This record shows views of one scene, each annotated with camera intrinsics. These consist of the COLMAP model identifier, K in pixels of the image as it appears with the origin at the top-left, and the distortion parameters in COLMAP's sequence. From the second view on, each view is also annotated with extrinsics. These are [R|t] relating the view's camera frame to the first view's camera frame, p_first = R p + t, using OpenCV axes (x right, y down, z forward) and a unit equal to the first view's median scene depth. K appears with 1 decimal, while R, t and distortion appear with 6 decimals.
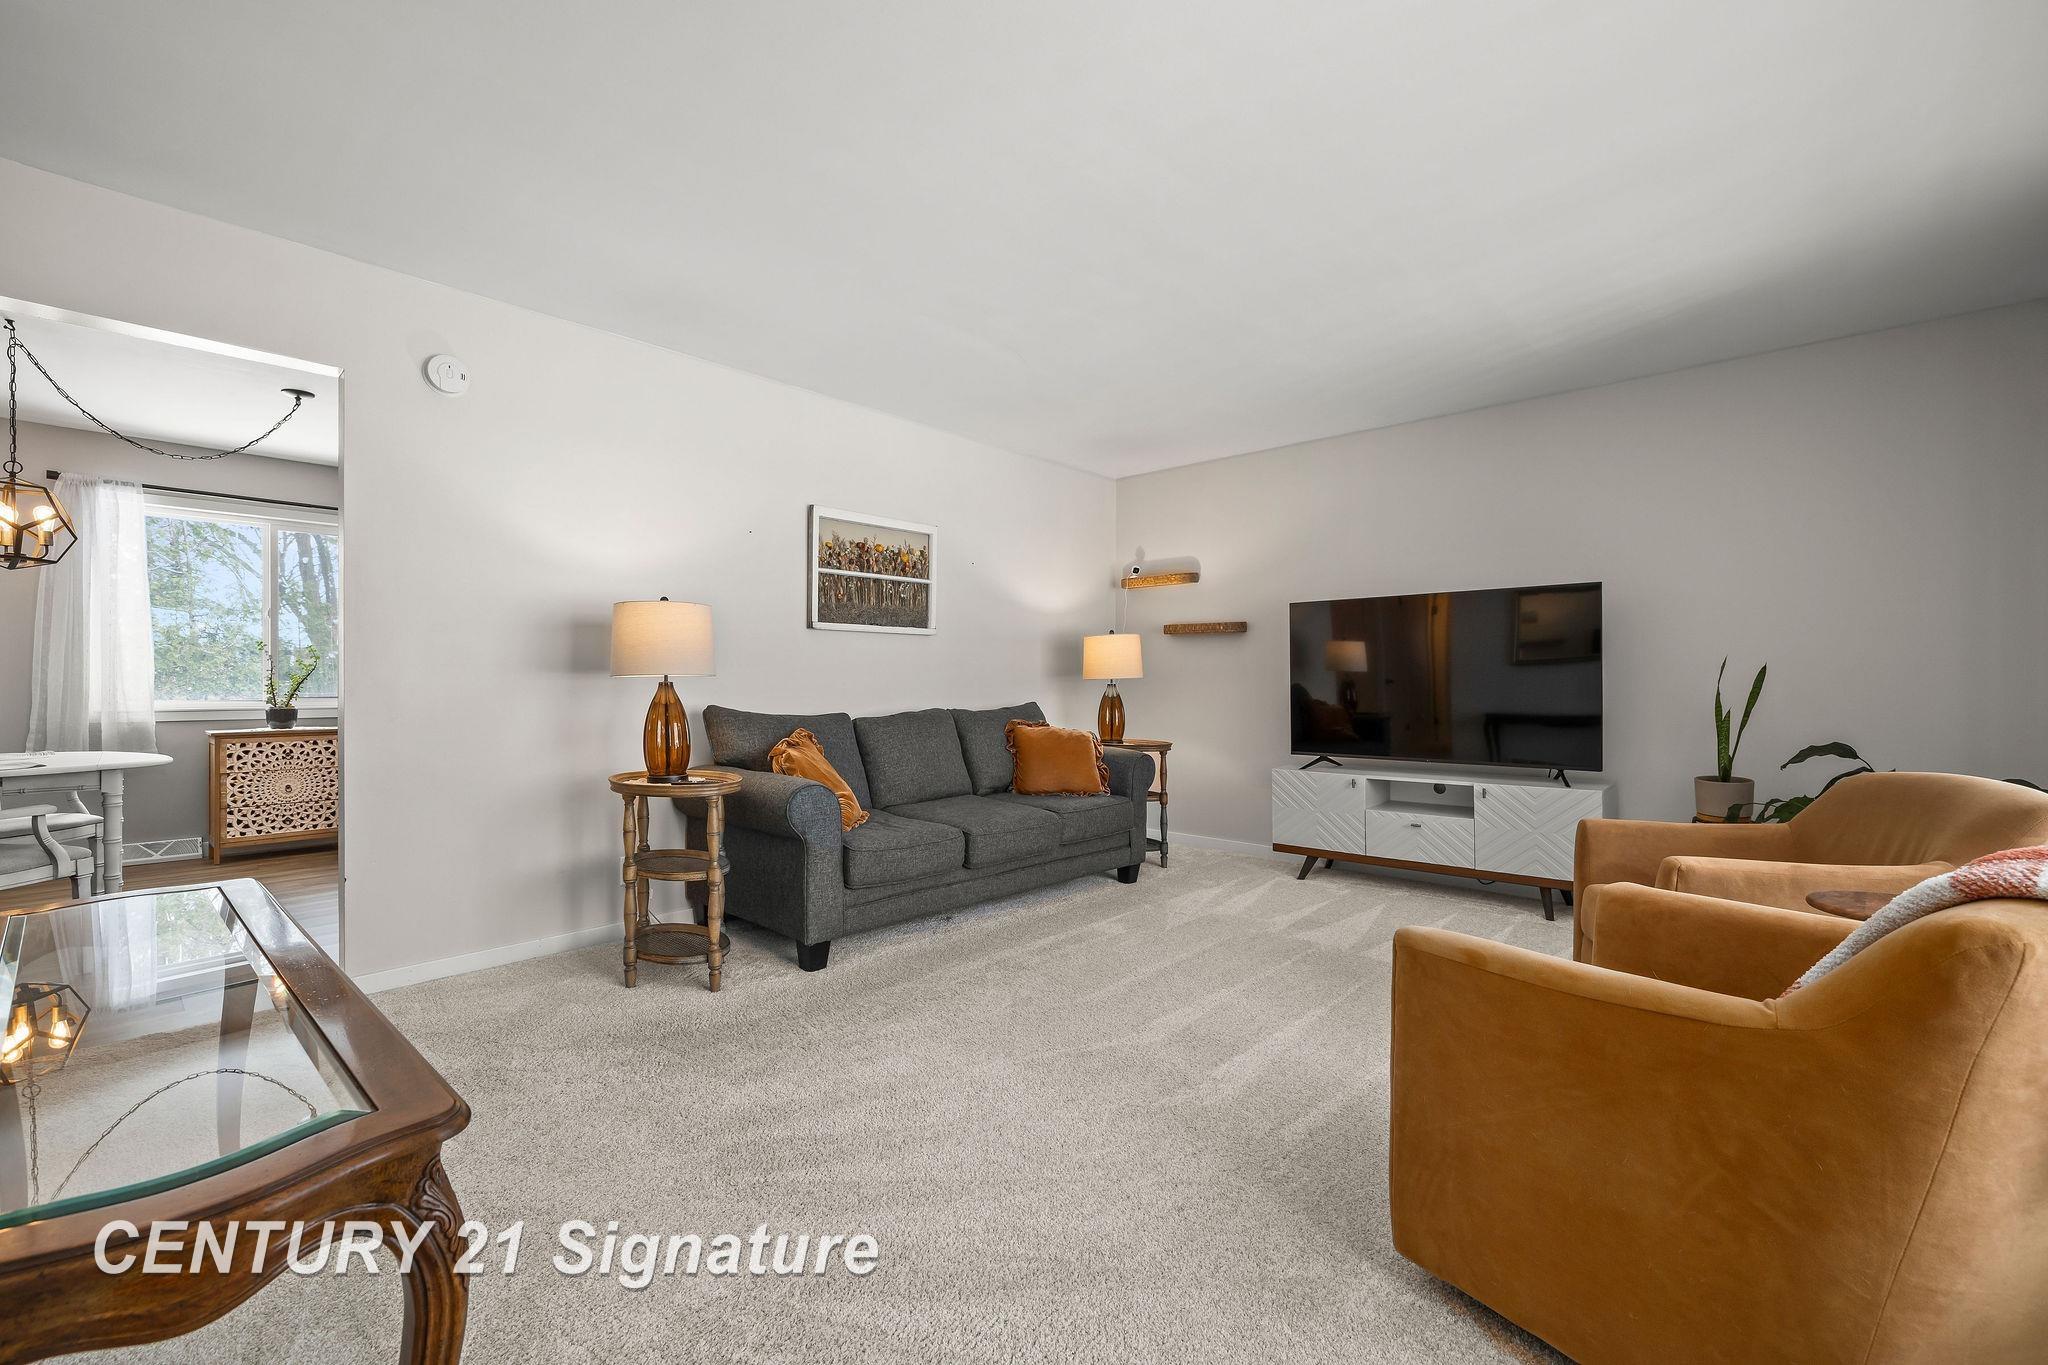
lens RADIAL K [[865.4, 0, 1009.1], [0, 865.4, 681.0], [0, 0, 1]] dist [0.001551, 0.001098]
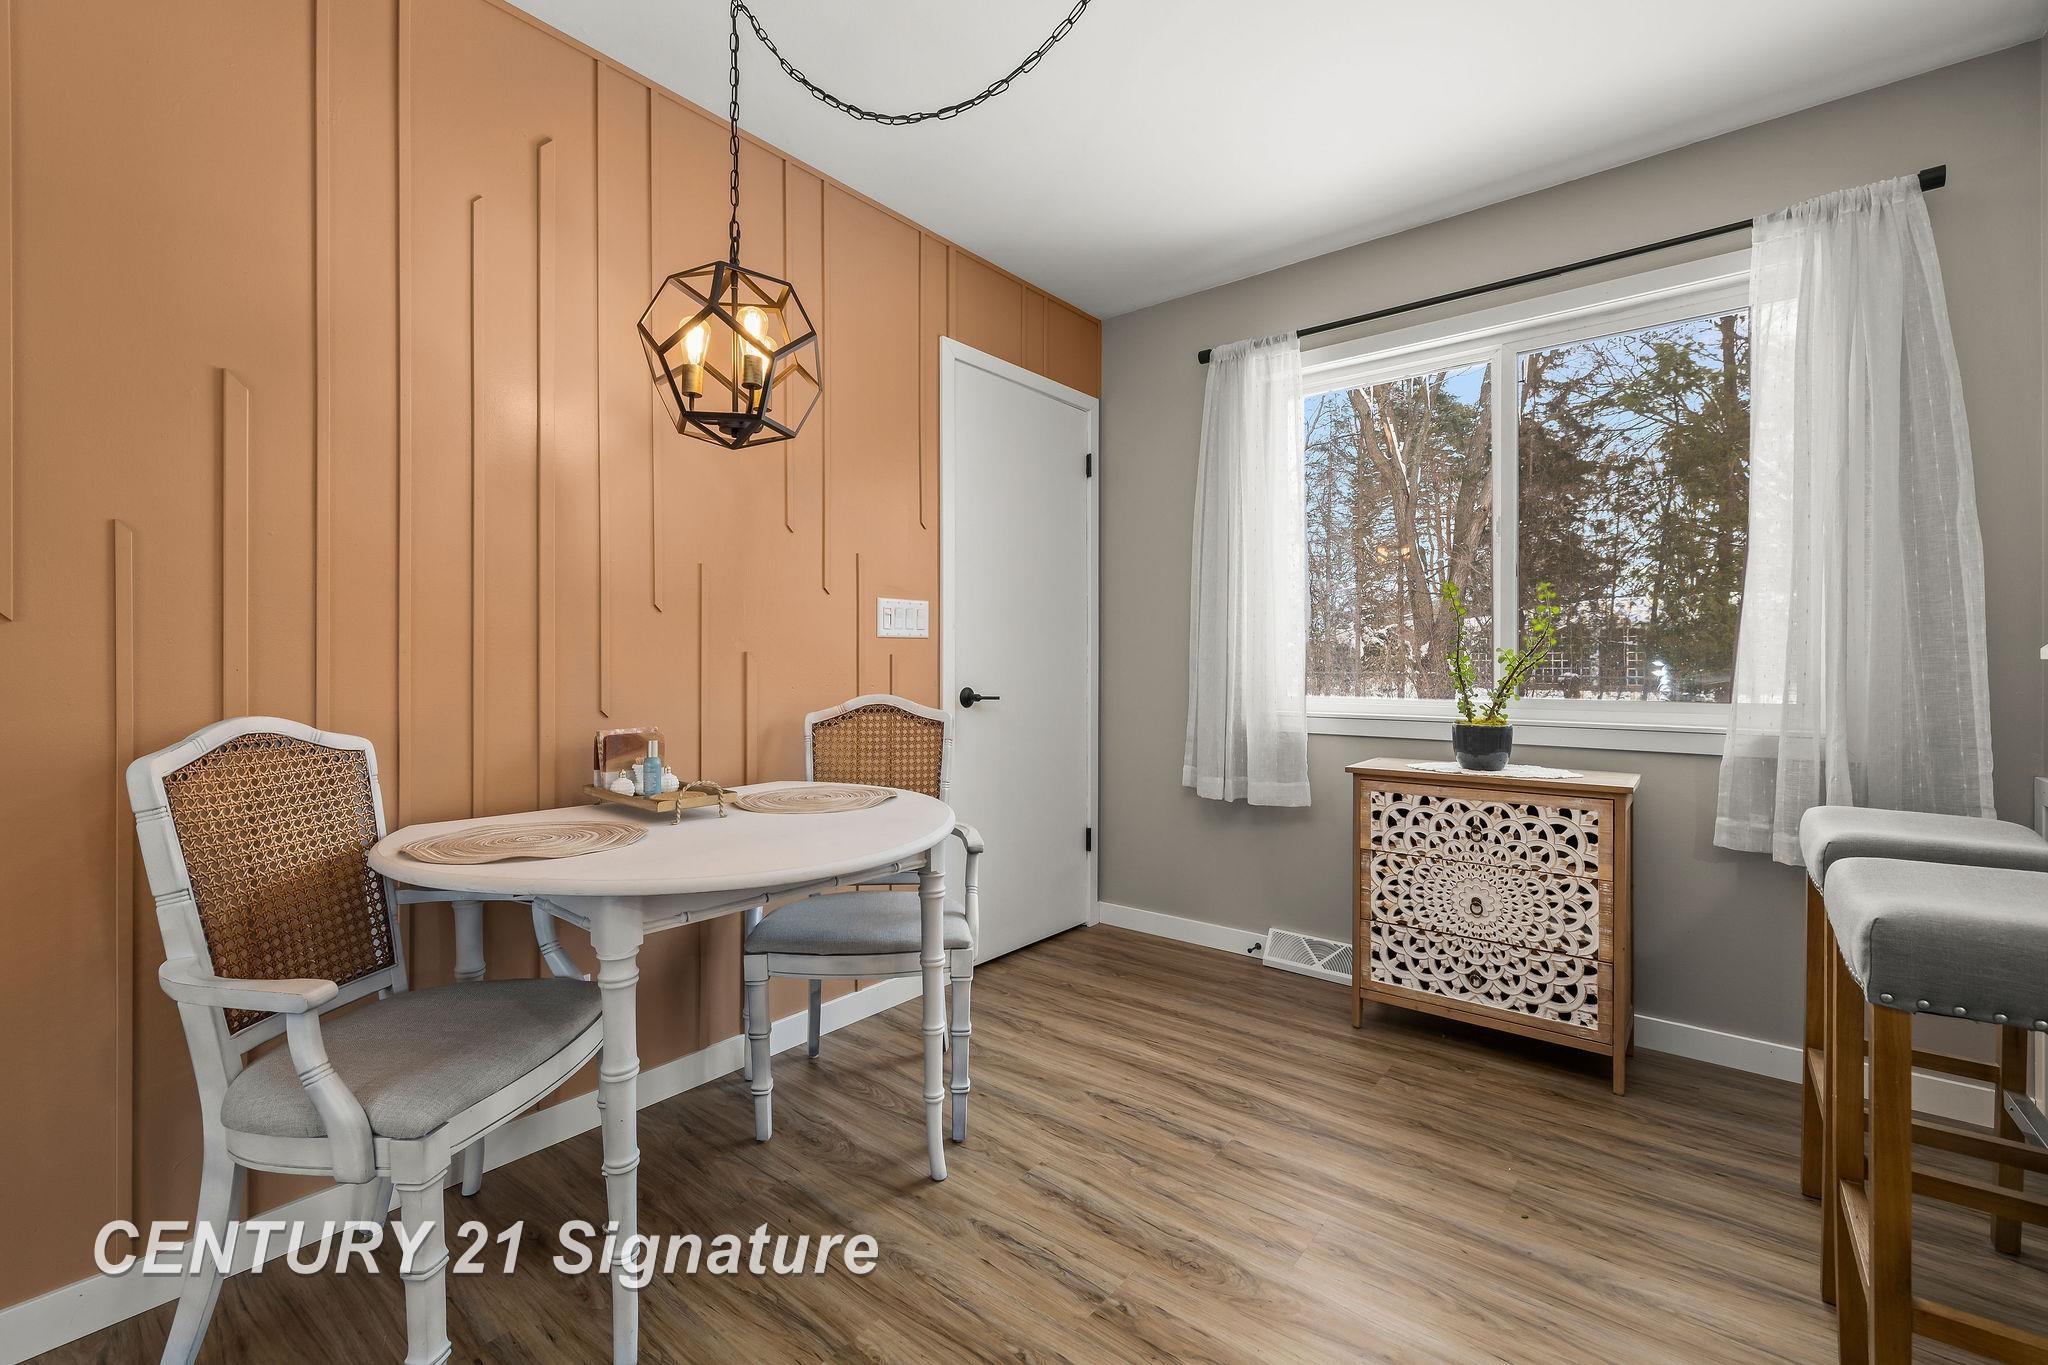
lens RADIAL K [[865.4, 0, 1013.3], [0, 865.4, 666.7], [0, 0, 1]] dist [0.001551, 0.001098]
pose [[0.071948, 0.001643, -0.997407, -0.411107], [-0.000965, 0.999998, 0.001577, 0.000639], [0.997408, 0.000849, 0.071949, 0.741474]]
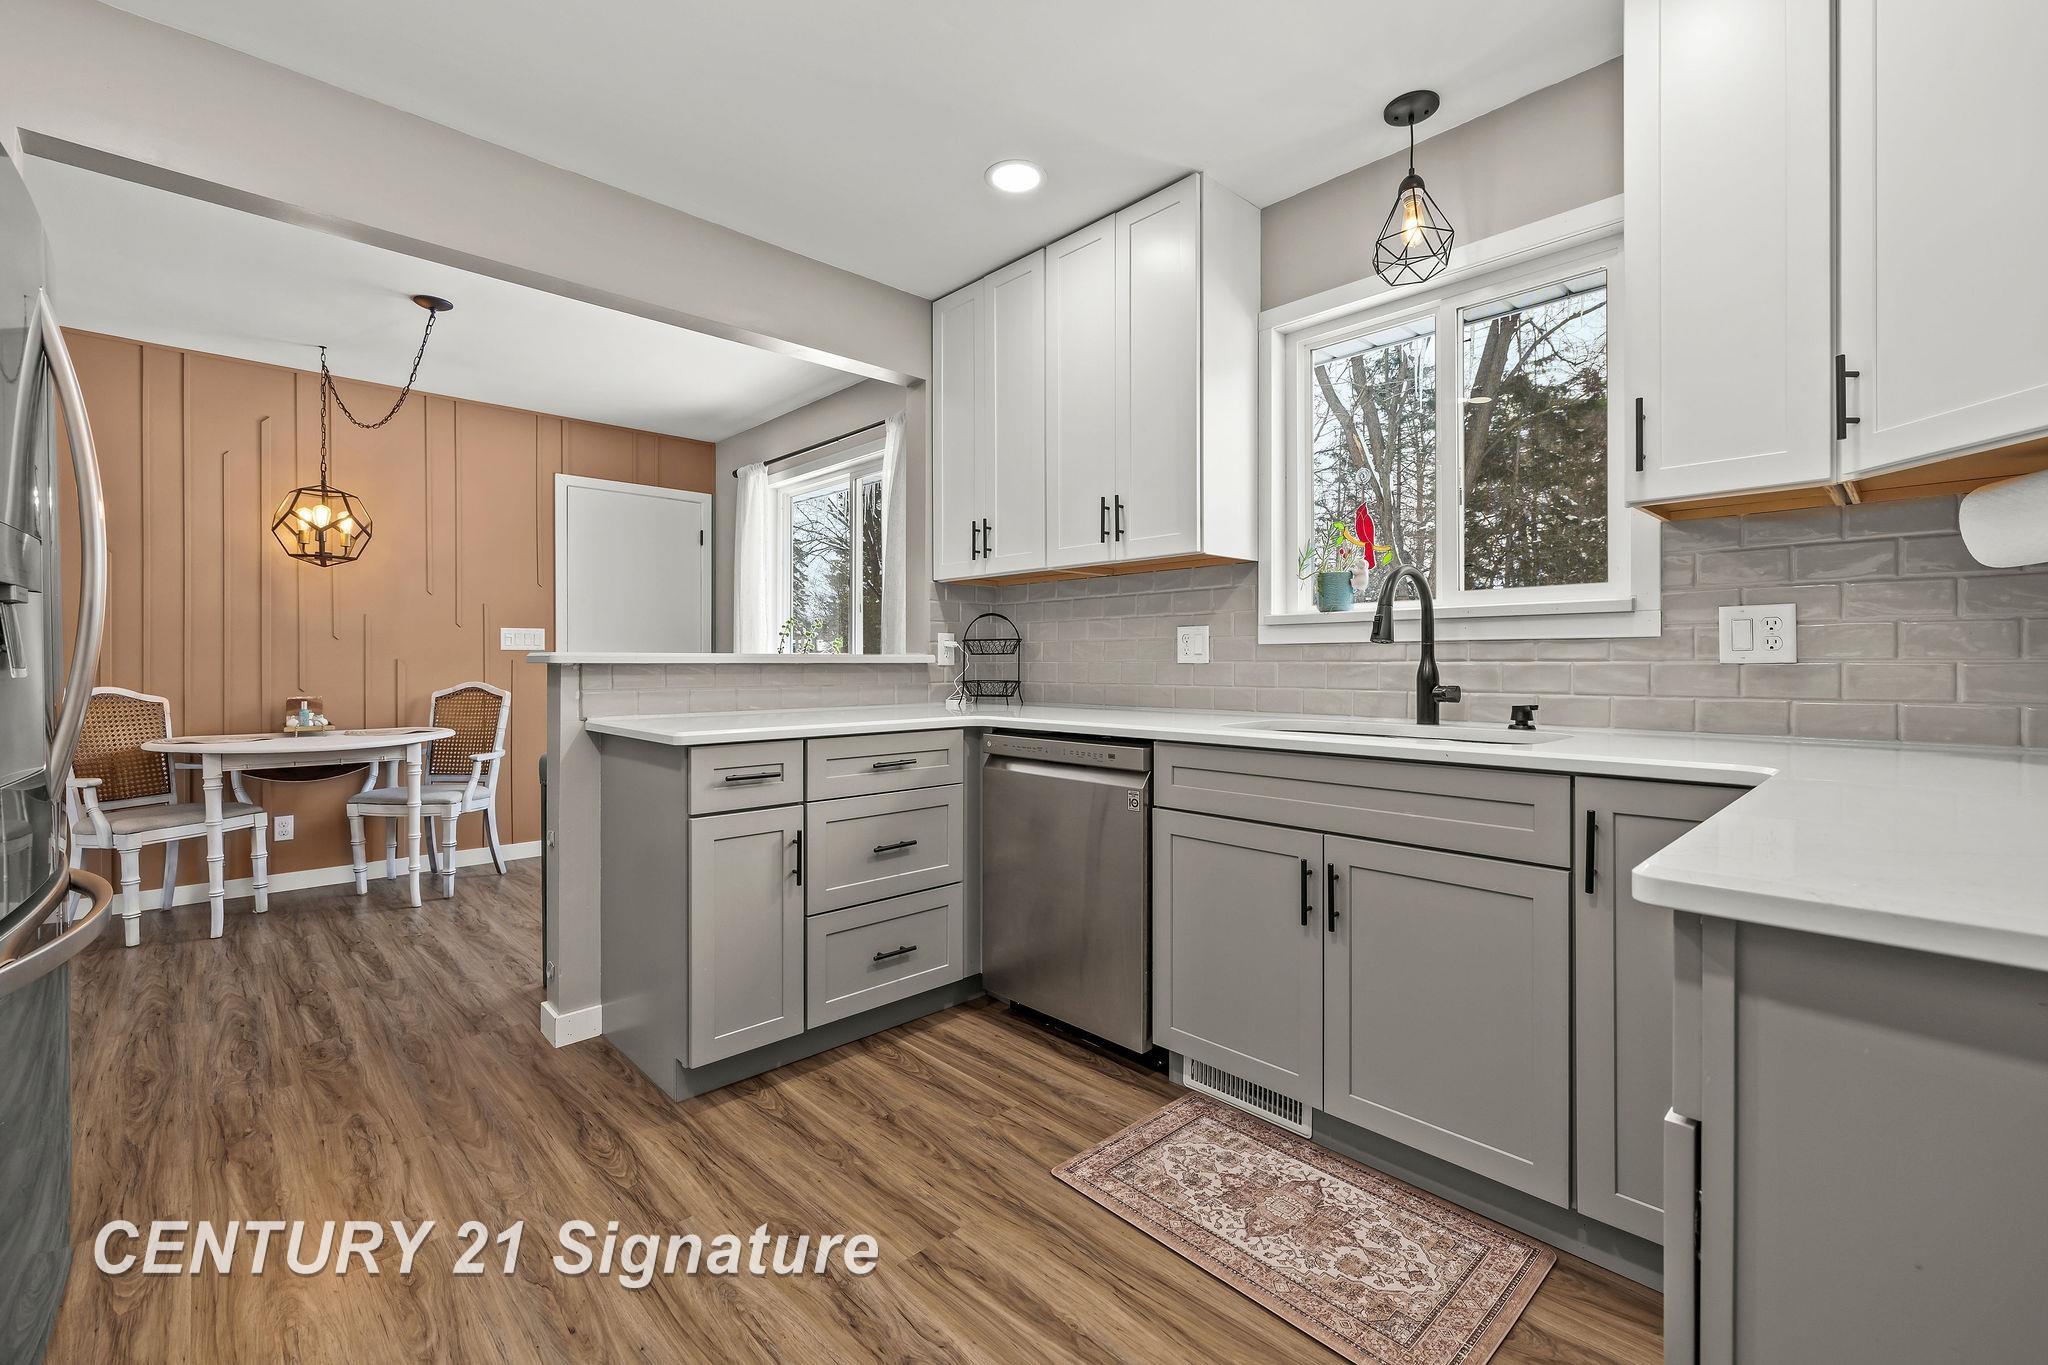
lens RADIAL K [[865.4, 0, 1008.6], [0, 865.4, 664.0], [0, 0, 1]] dist [0.001551, 0.001098]
pose [[-0.058845, -0.003952, -0.998259, -0.048614], [-0.001107, 0.999992, -0.003894, 0.001588], [0.998267, 0.000876, -0.058849, 1.290135]]
